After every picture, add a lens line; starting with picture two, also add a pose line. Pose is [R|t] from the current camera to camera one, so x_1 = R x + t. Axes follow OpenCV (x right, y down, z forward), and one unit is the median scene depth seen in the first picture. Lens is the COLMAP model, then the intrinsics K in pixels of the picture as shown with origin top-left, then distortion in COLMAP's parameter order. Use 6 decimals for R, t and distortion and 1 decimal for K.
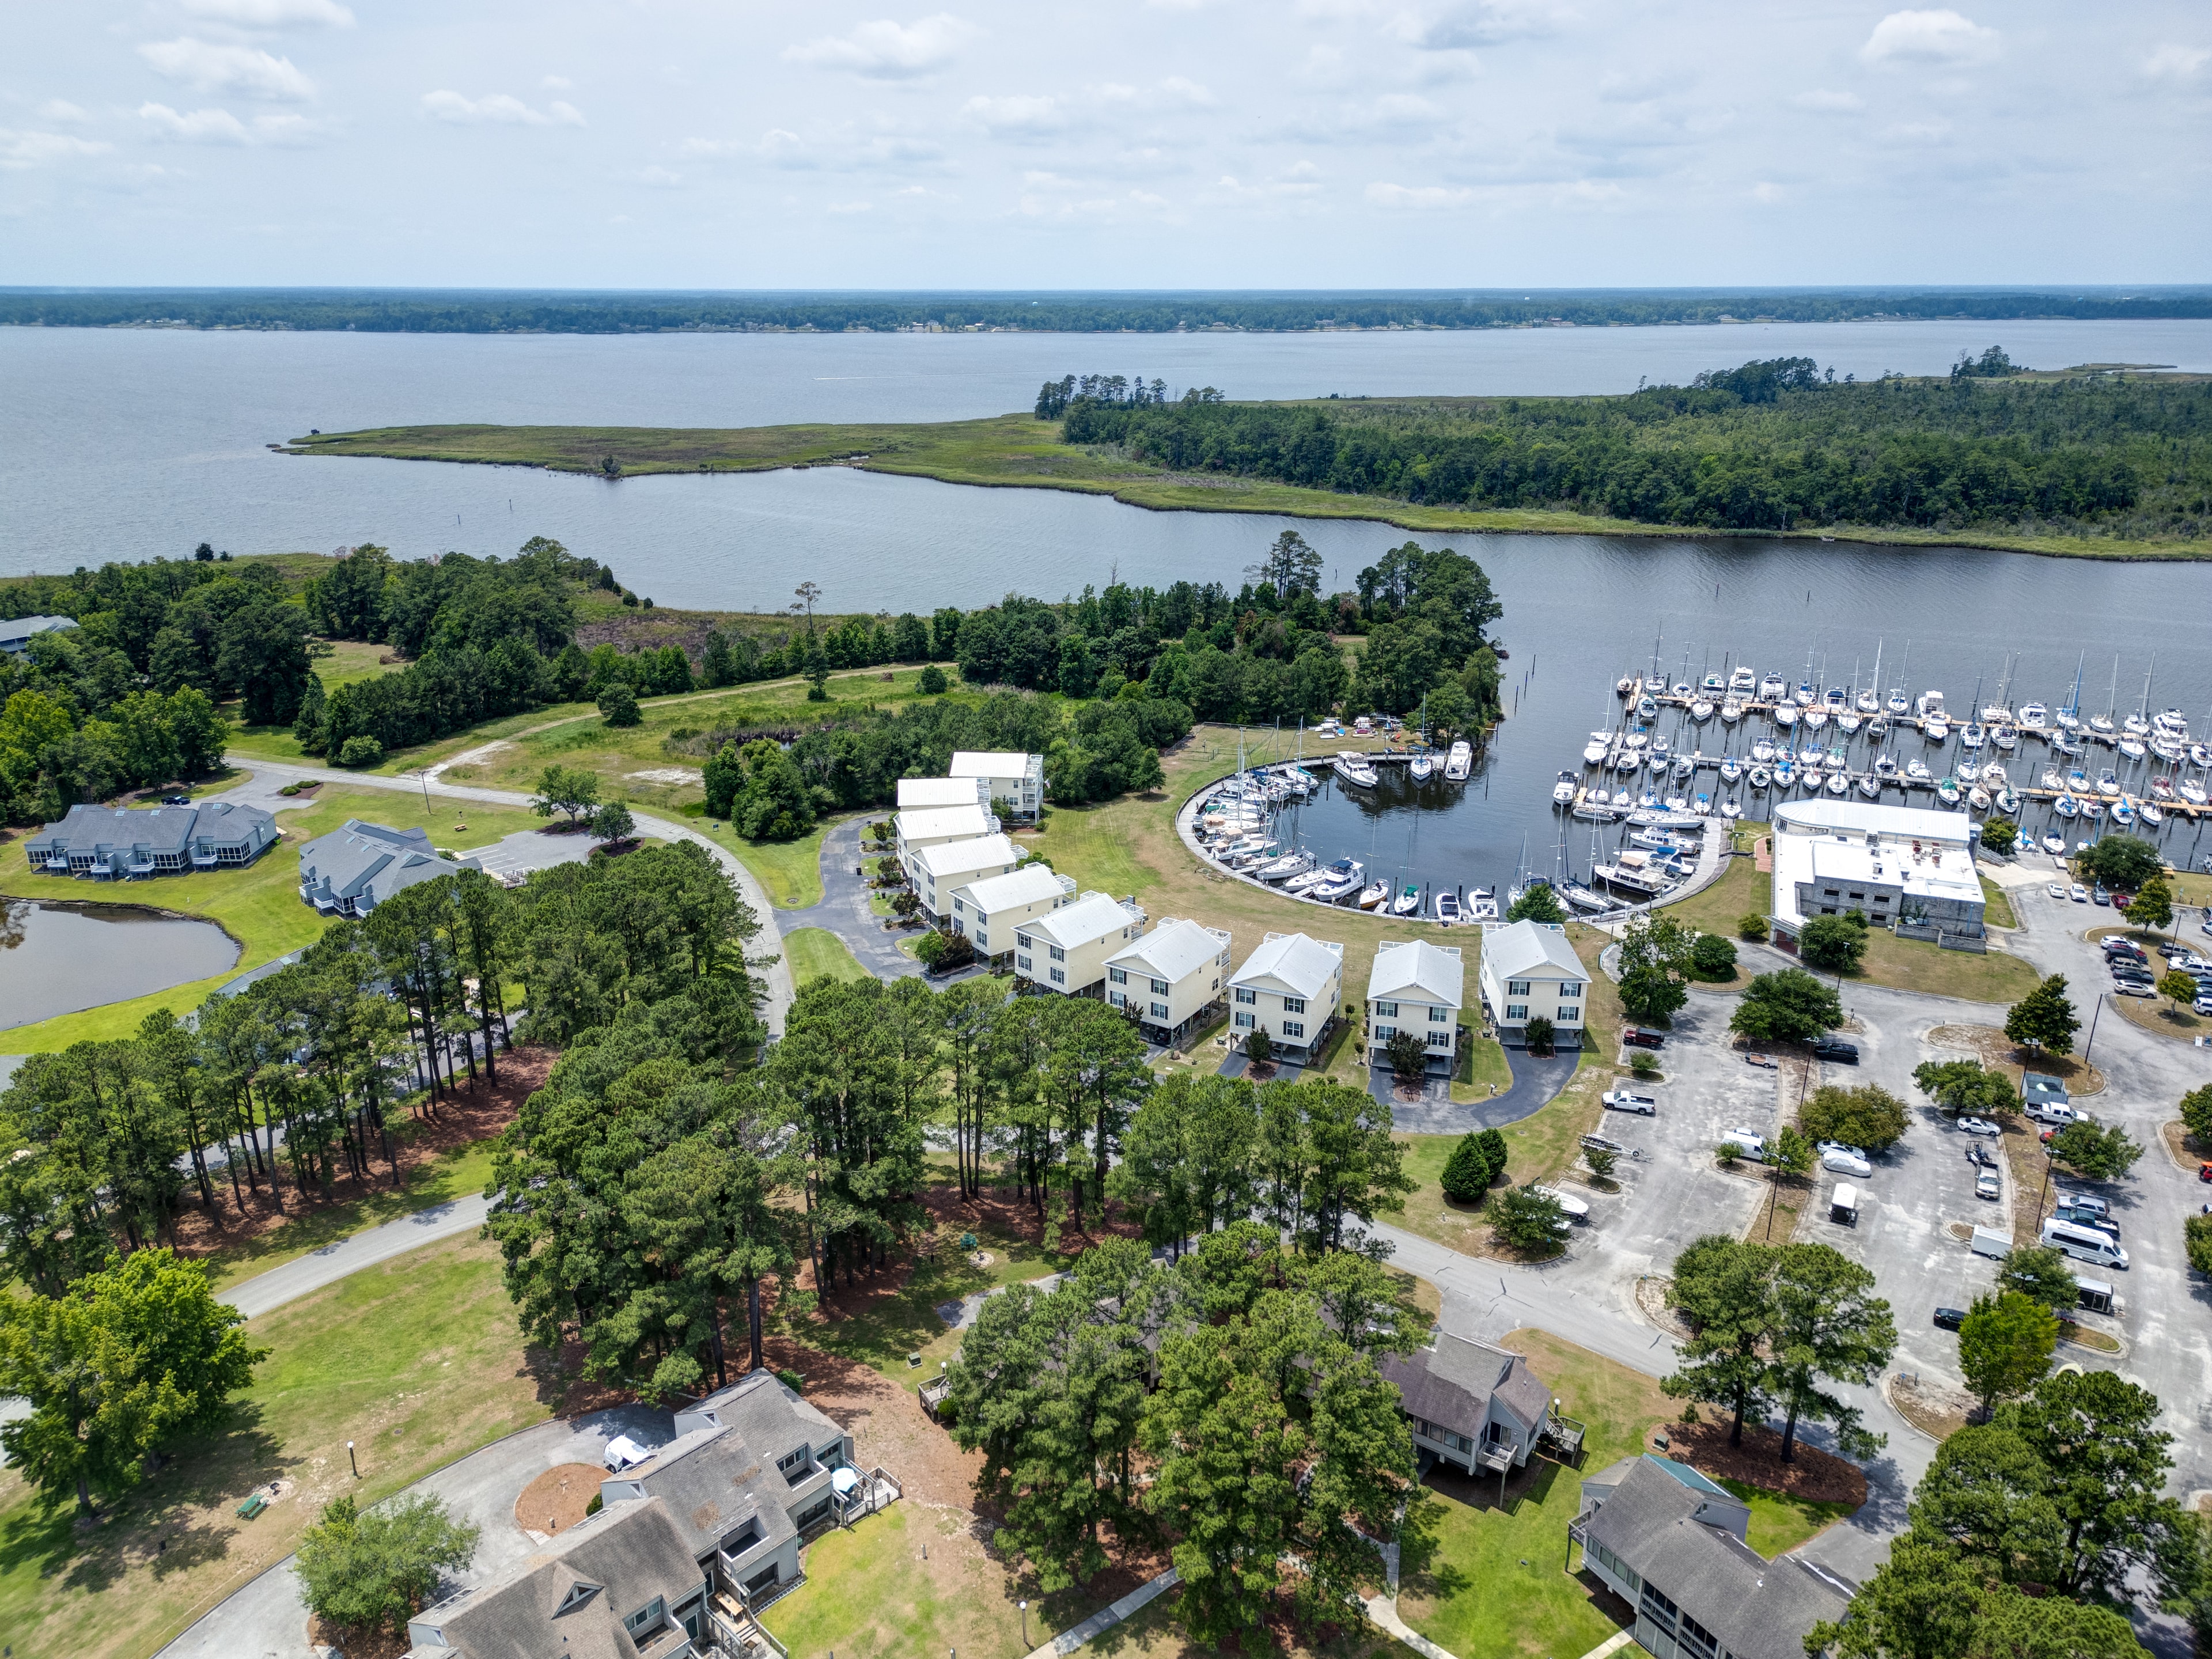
lens RADIAL K [[1644.7, 0, 1106.0], [0, 1644.7, 829.5], [0, 0, 1]] dist [0.079337, -0.084745]
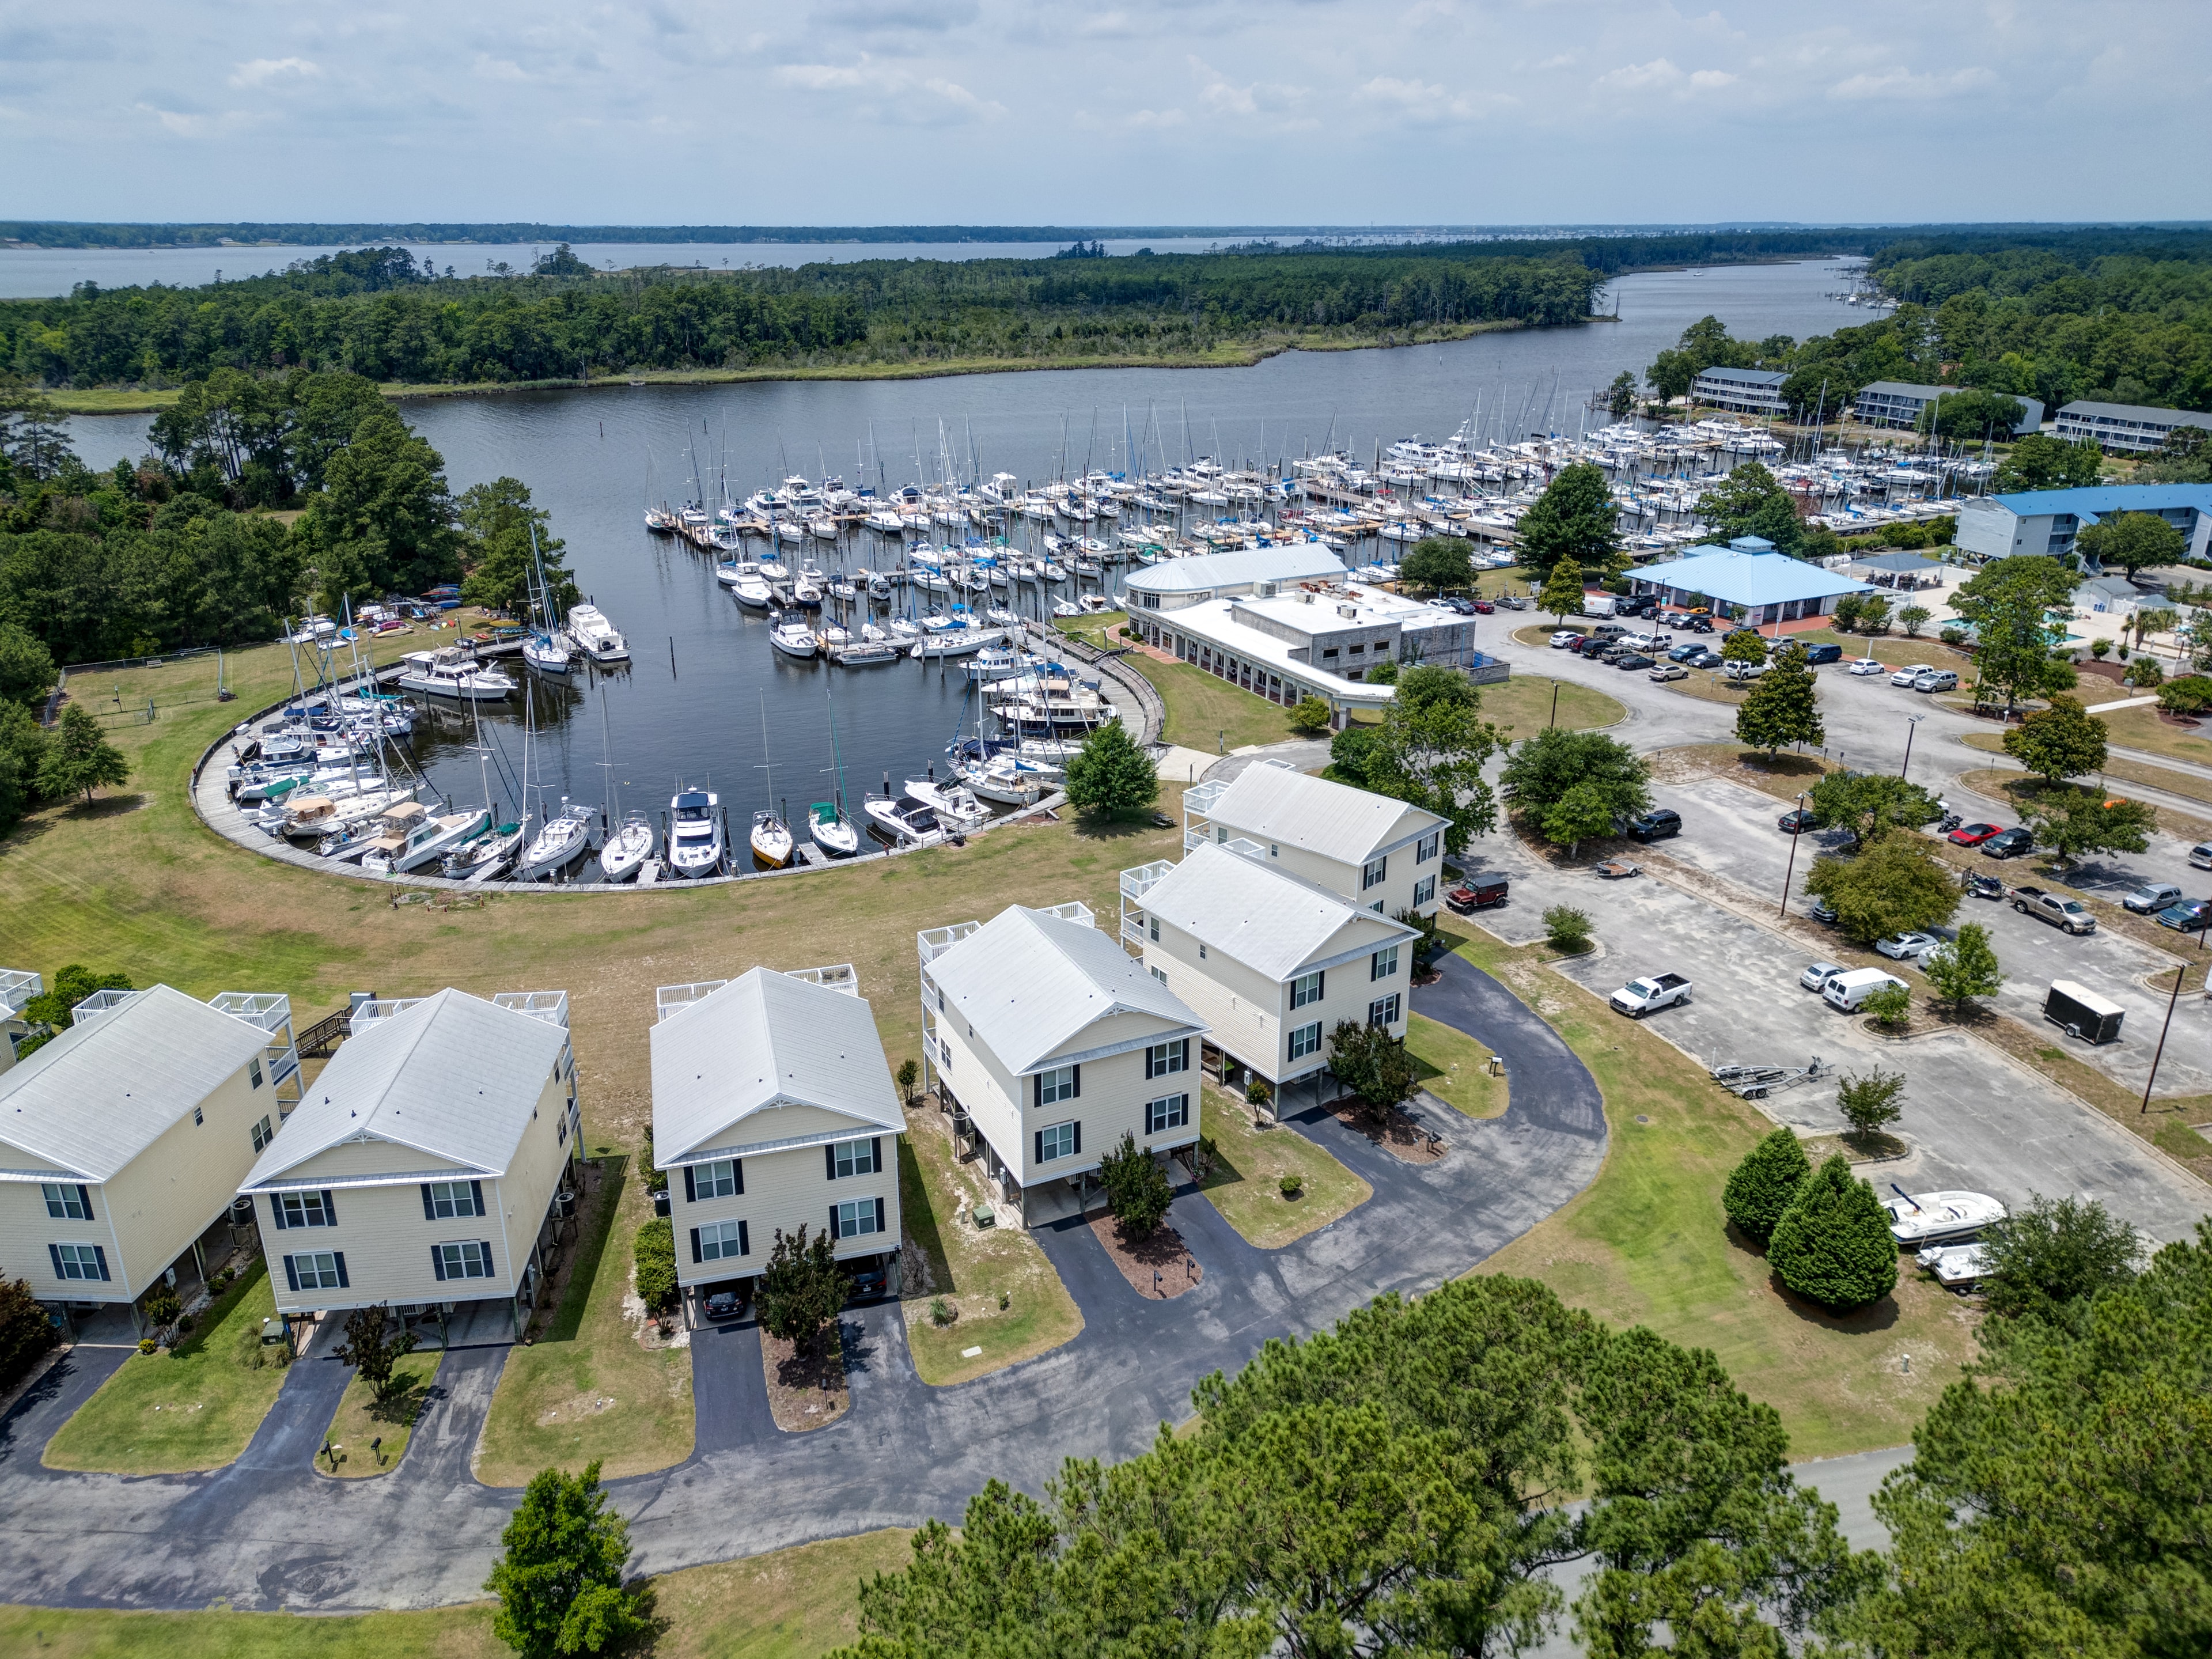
lens RADIAL K [[1644.7, 0, 1106.0], [0, 1644.7, 829.5], [0, 0, 1]] dist [0.079337, -0.084745]
pose [[0.666512, -0.266918, 0.696072, -0.056769], [0.254551, 0.959073, 0.124028, -0.000419], [-0.700689, 0.094520, 0.707178, 0.250377]]
